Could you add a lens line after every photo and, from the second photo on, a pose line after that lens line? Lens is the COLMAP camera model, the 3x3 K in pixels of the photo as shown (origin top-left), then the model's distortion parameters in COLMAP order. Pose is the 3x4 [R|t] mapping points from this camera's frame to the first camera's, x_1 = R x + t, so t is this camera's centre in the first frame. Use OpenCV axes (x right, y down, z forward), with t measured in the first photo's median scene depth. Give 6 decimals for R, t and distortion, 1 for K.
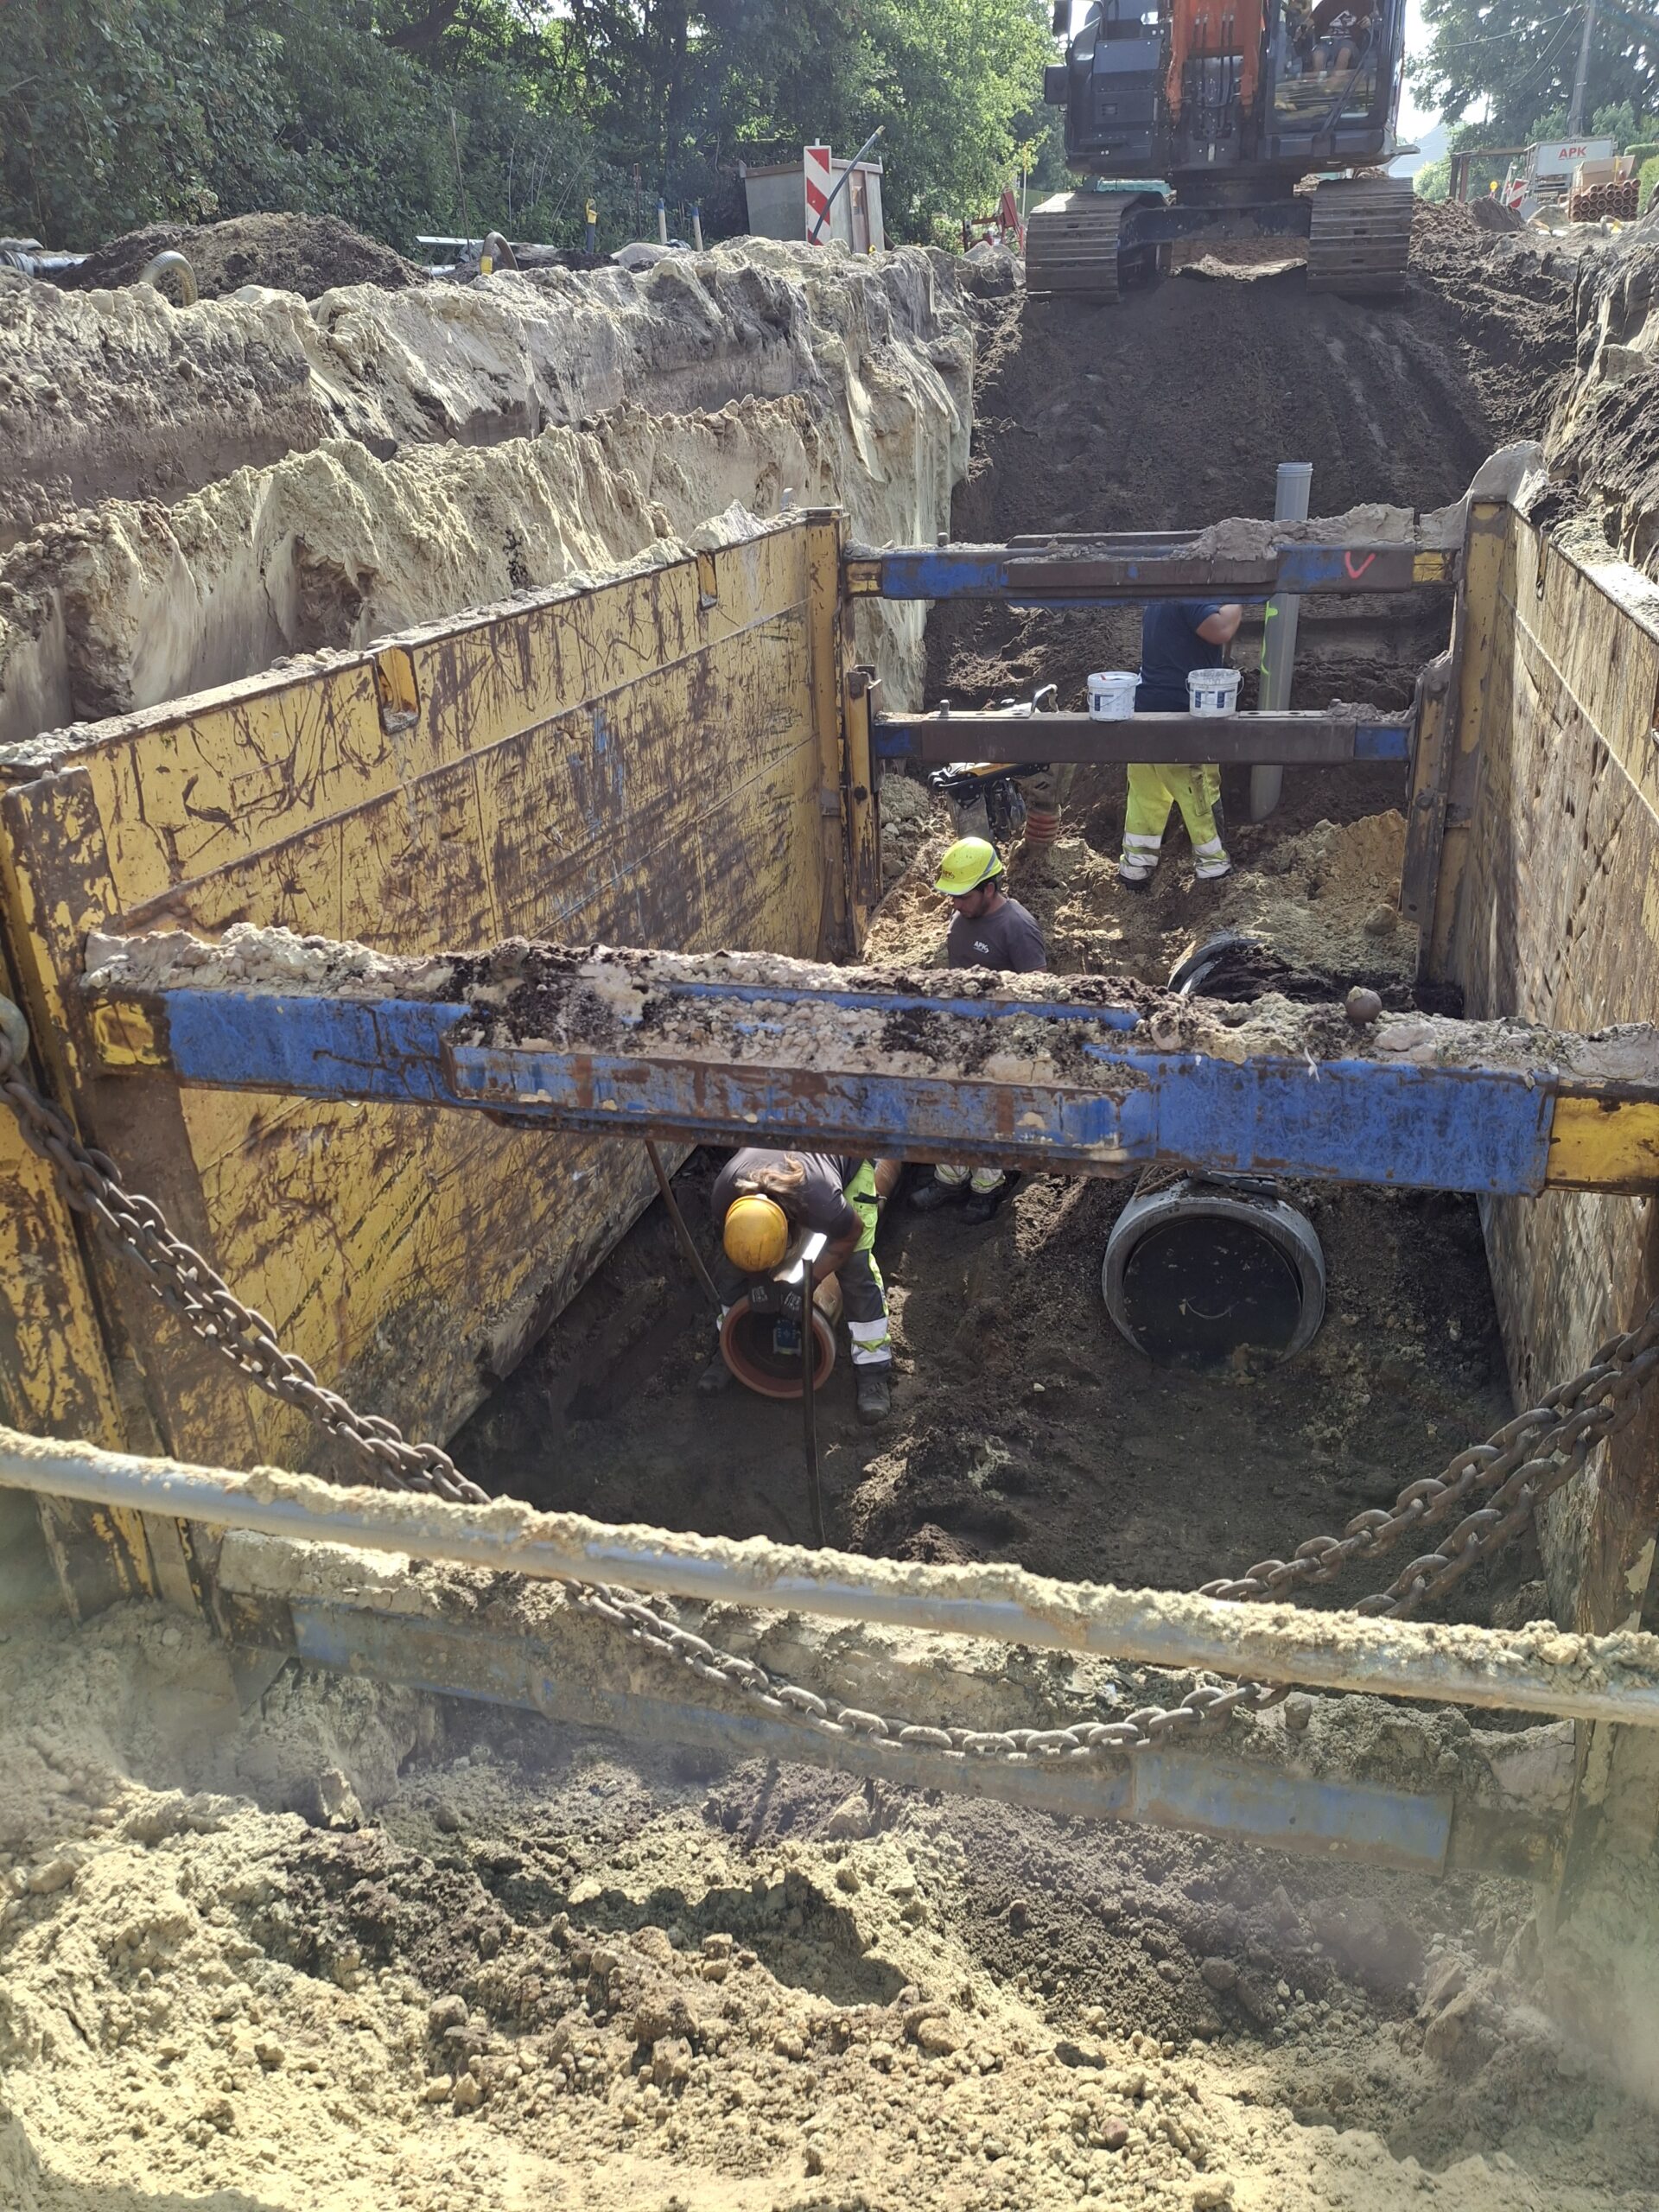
lens RADIAL K [[1632.8, 0, 818.8], [0, 1632.8, 1080.7], [0, 0, 1]] dist [0.146334, -0.341338]
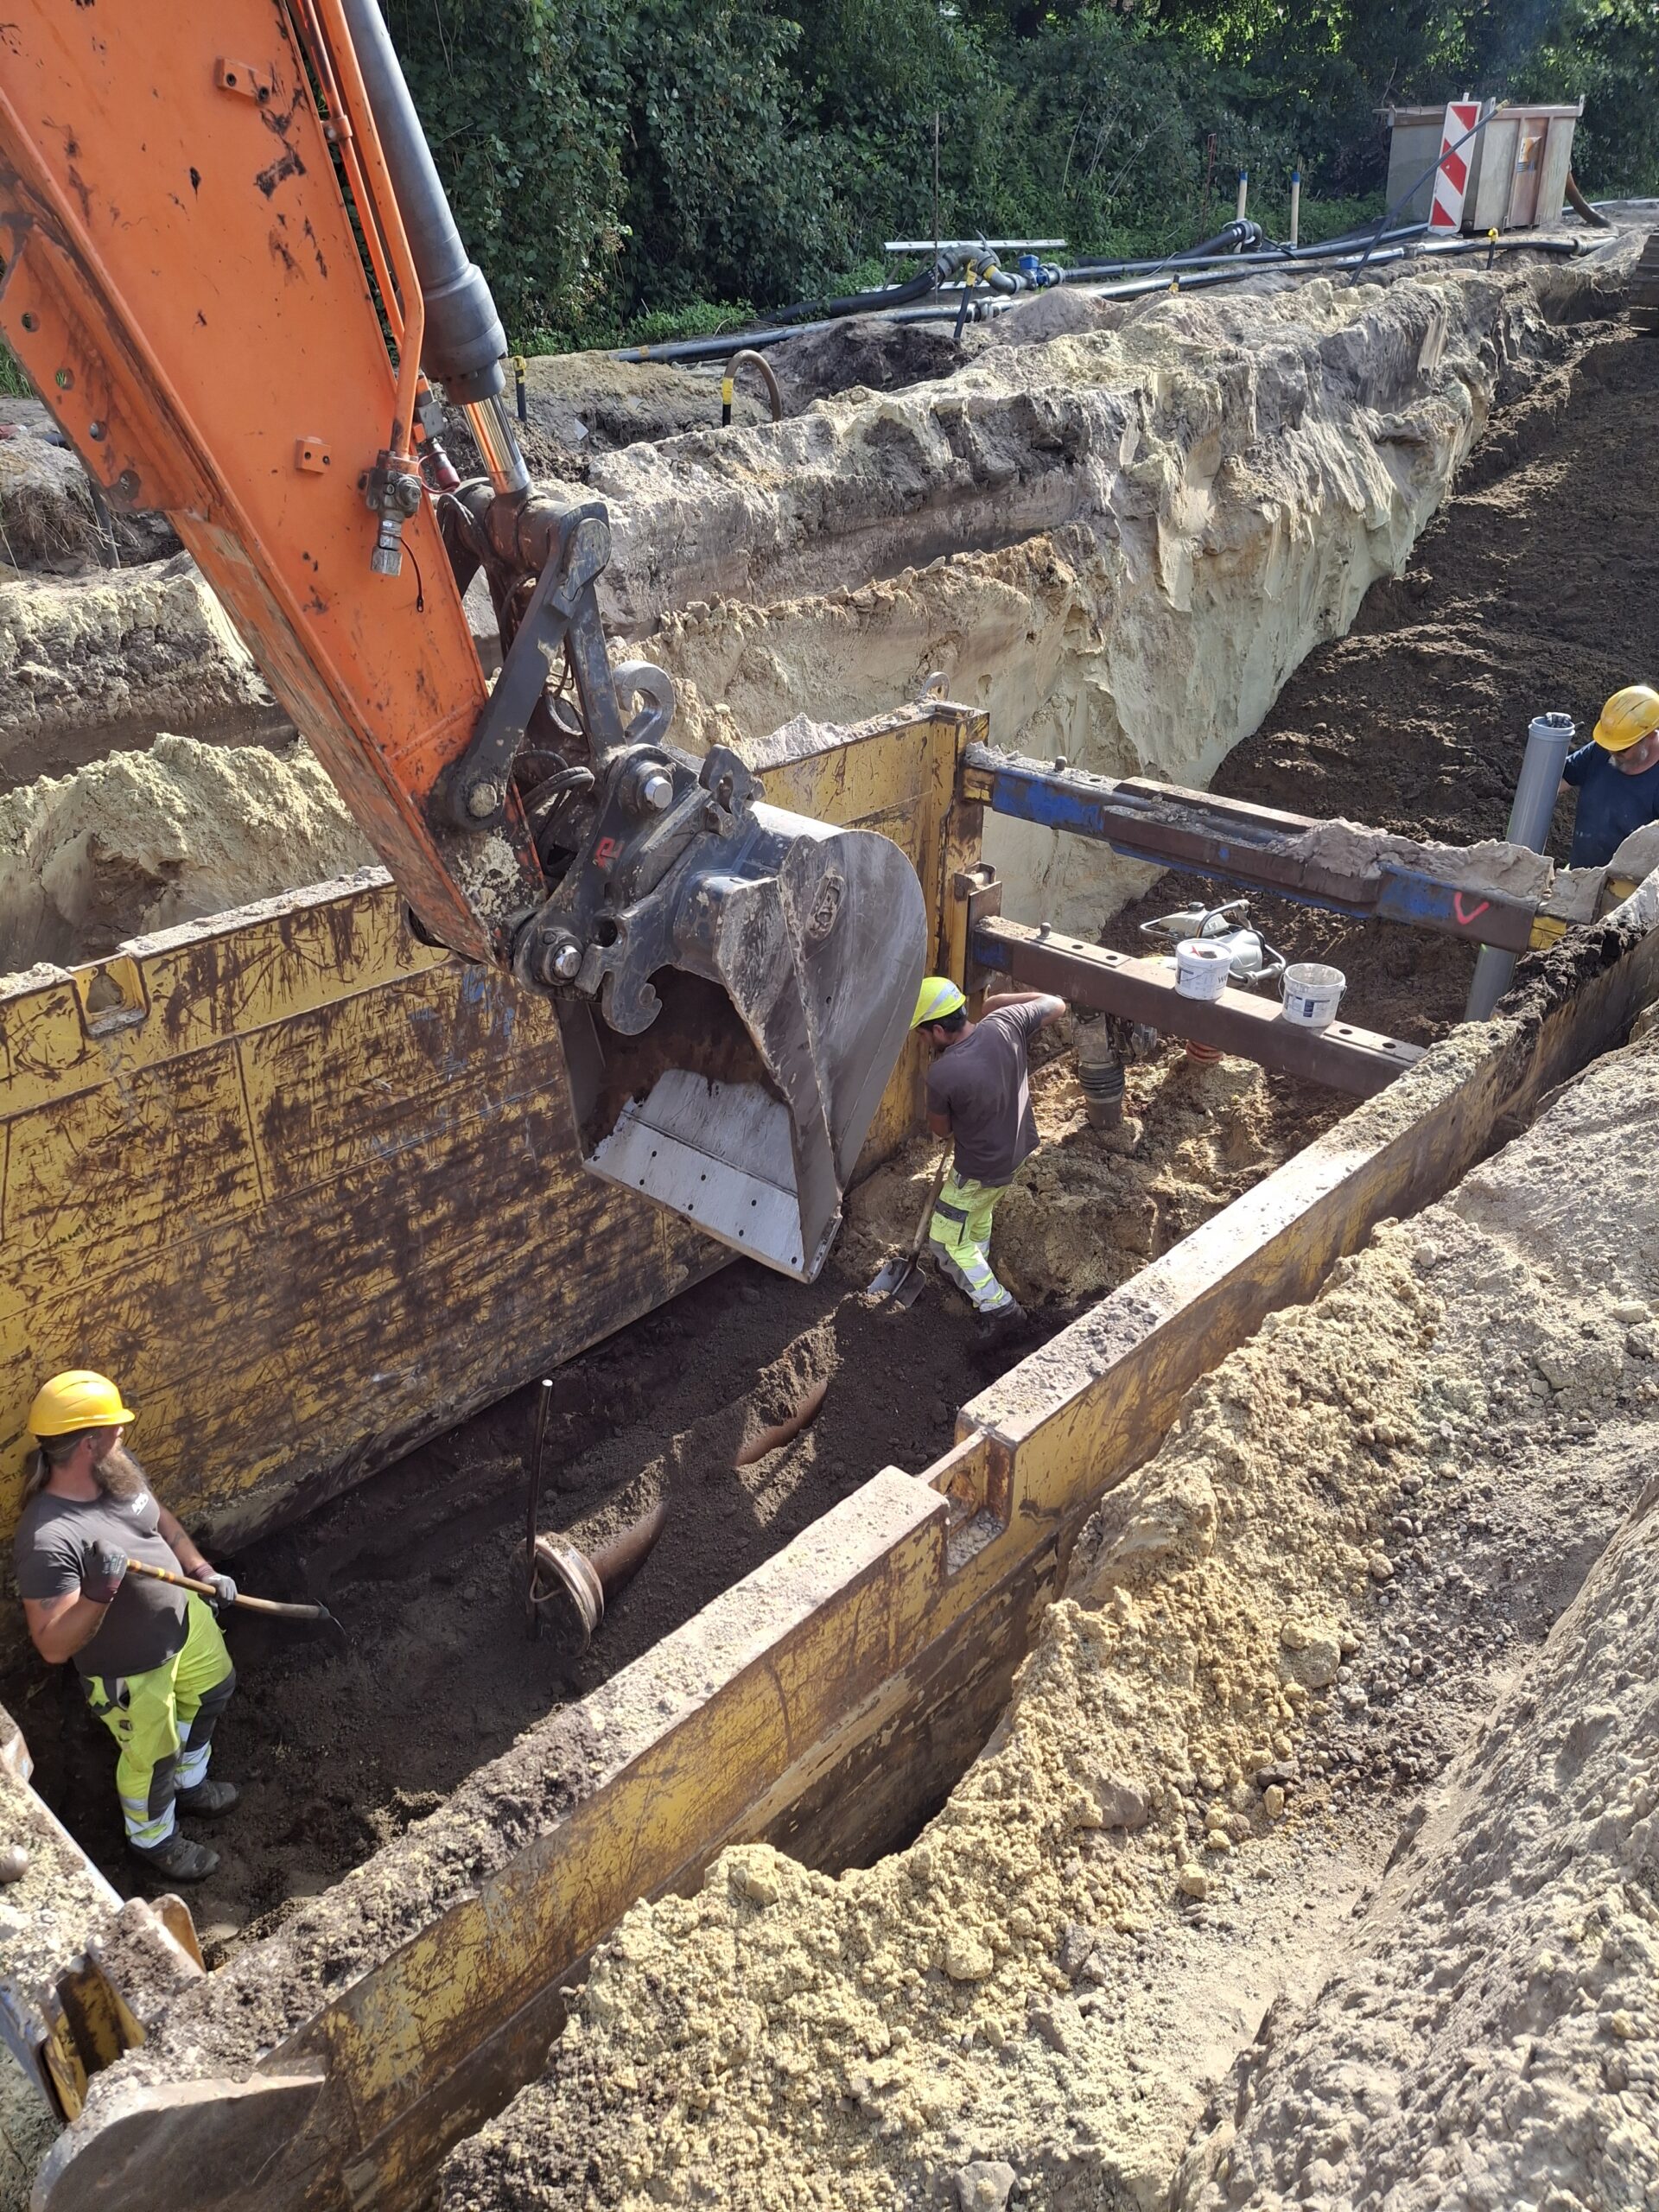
lens RADIAL K [[1631.4, 0, 816.5], [0, 1631.4, 1110.8], [0, 0, 1]] dist [0.087192, -0.191161]
pose [[0.891374, 0.263758, -0.368625, 0.553849], [-0.220103, 0.962812, 0.156678, -0.412293], [0.396242, -0.058523, 0.916279, 0.159447]]
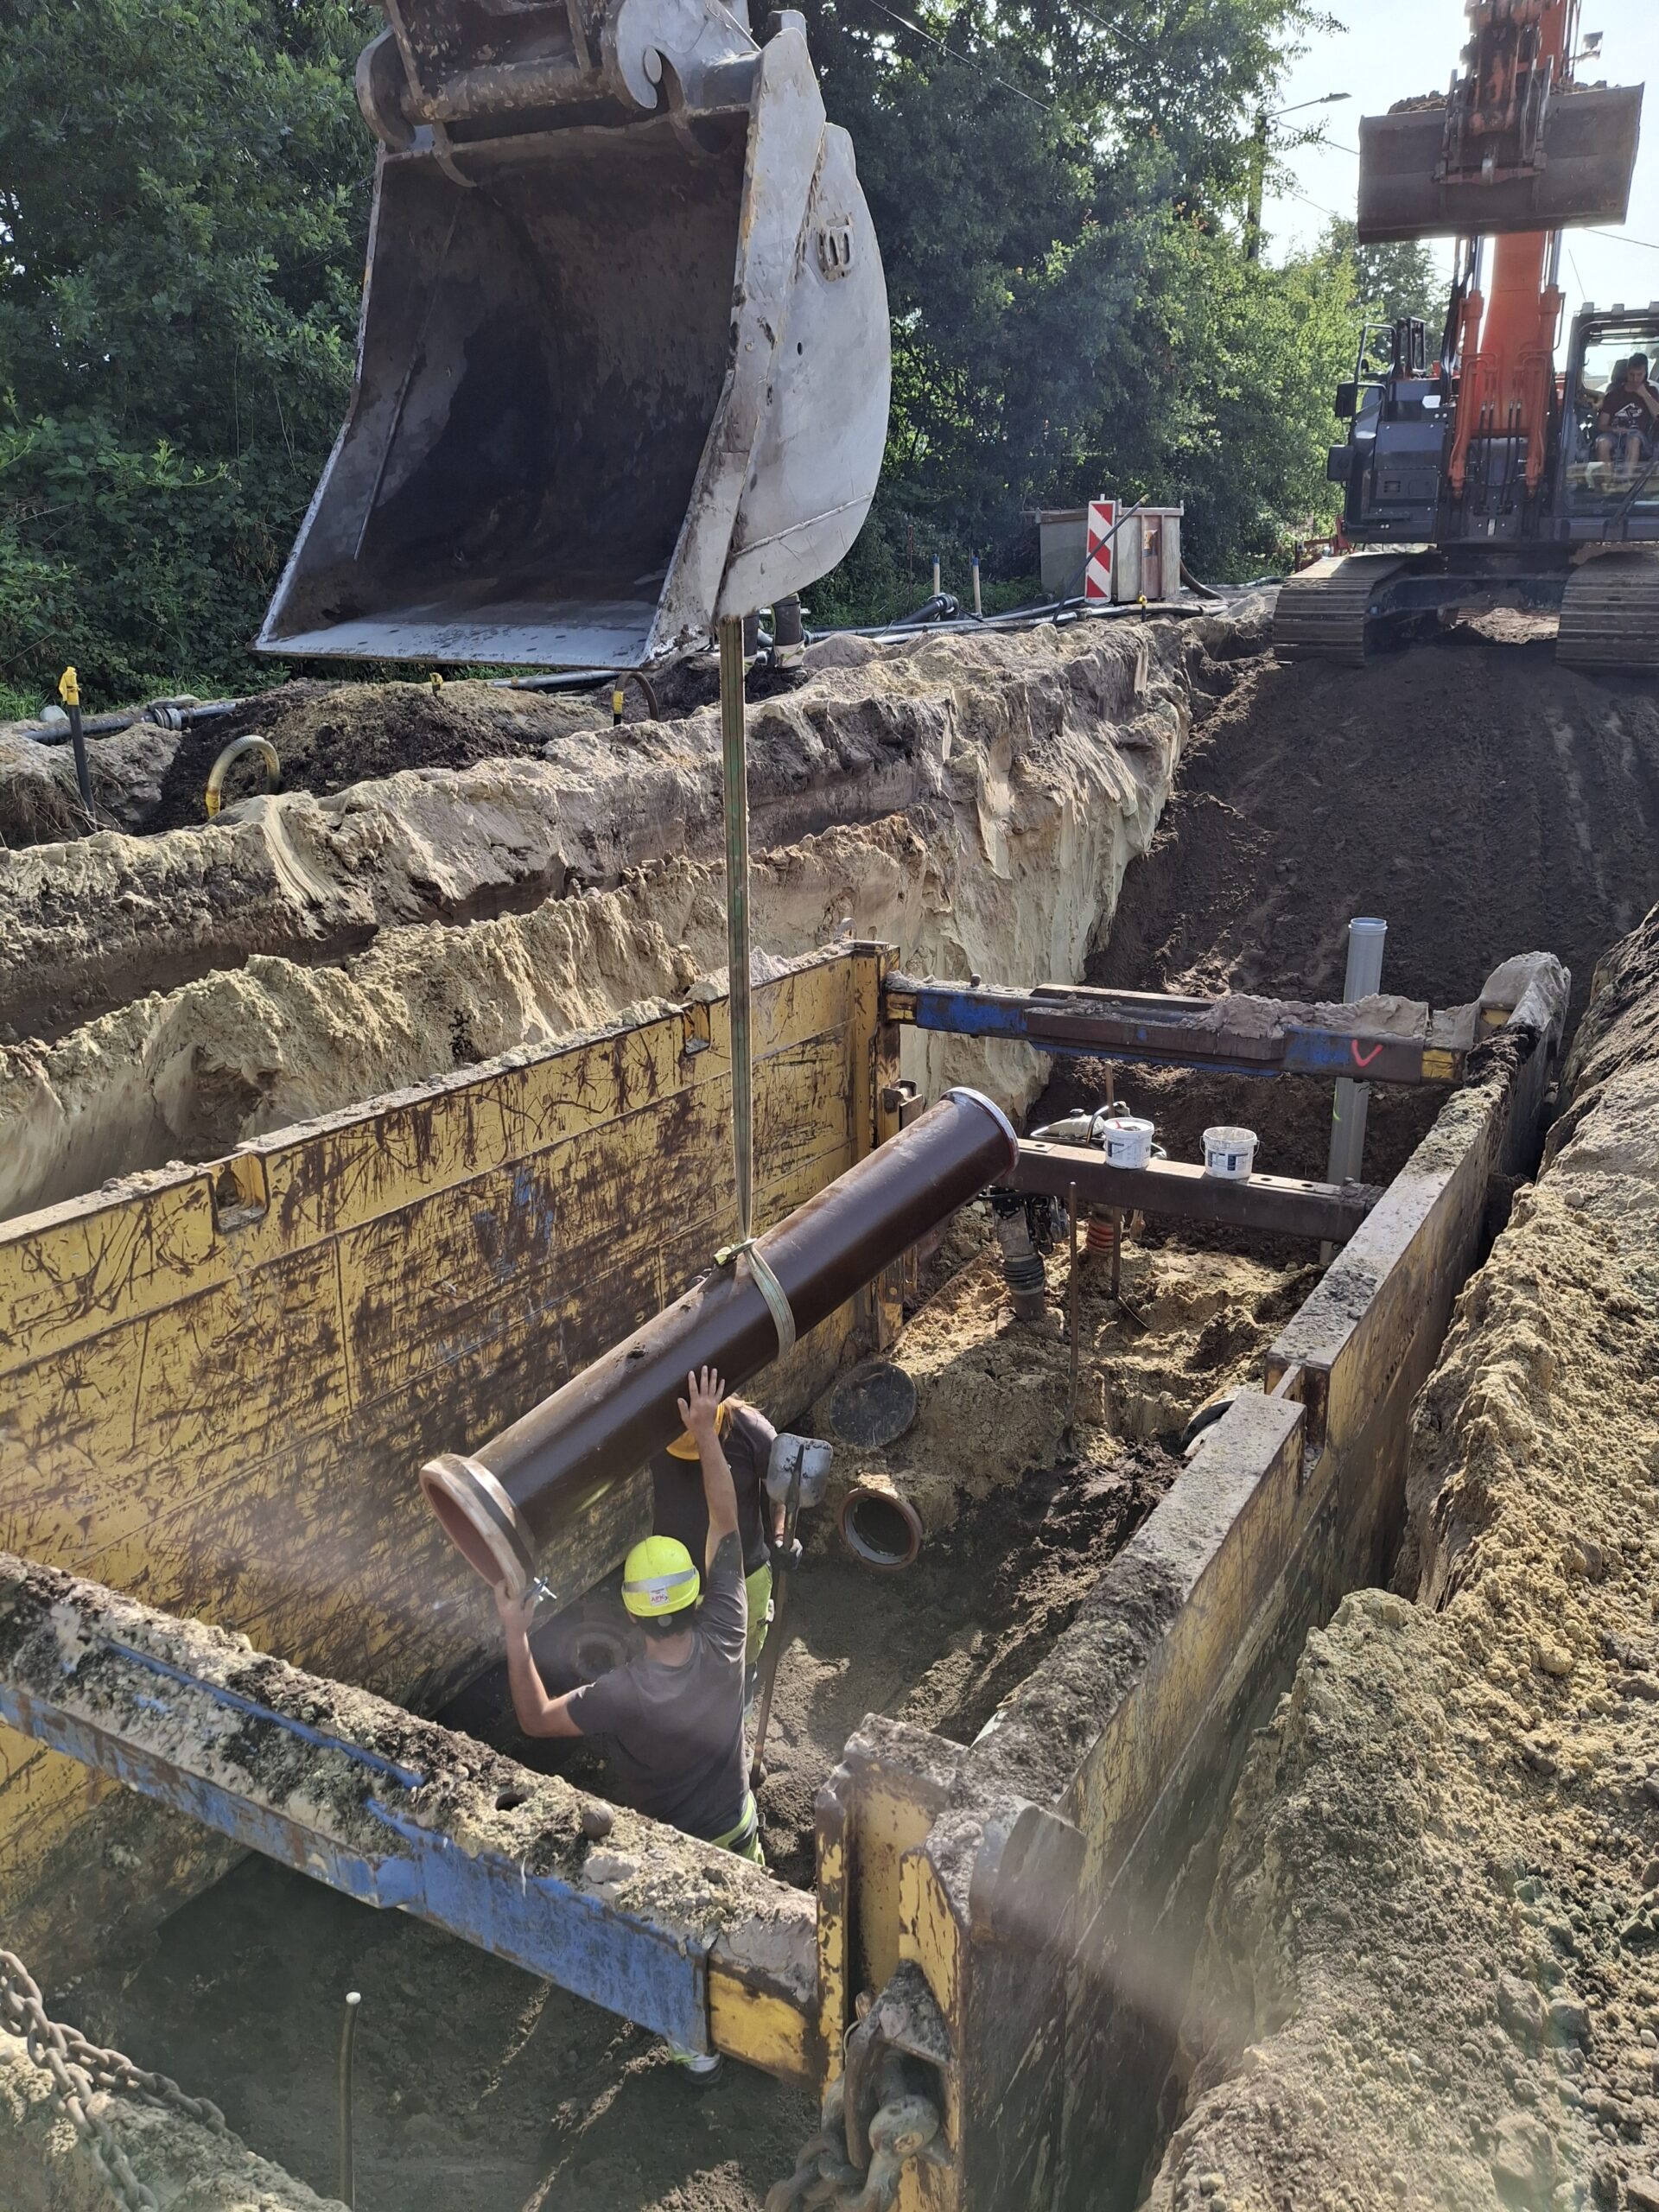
lens RADIAL K [[1634.7, 0, 820.9], [0, 1634.7, 1082.9], [0, 0, 1]] dist [0.136235, -0.308115]
pose [[0.969883, 0.095948, -0.223877, 0.353853], [-0.123564, 0.985908, -0.112770, -0.217361], [0.209902, 0.137037, 0.968071, -0.025071]]
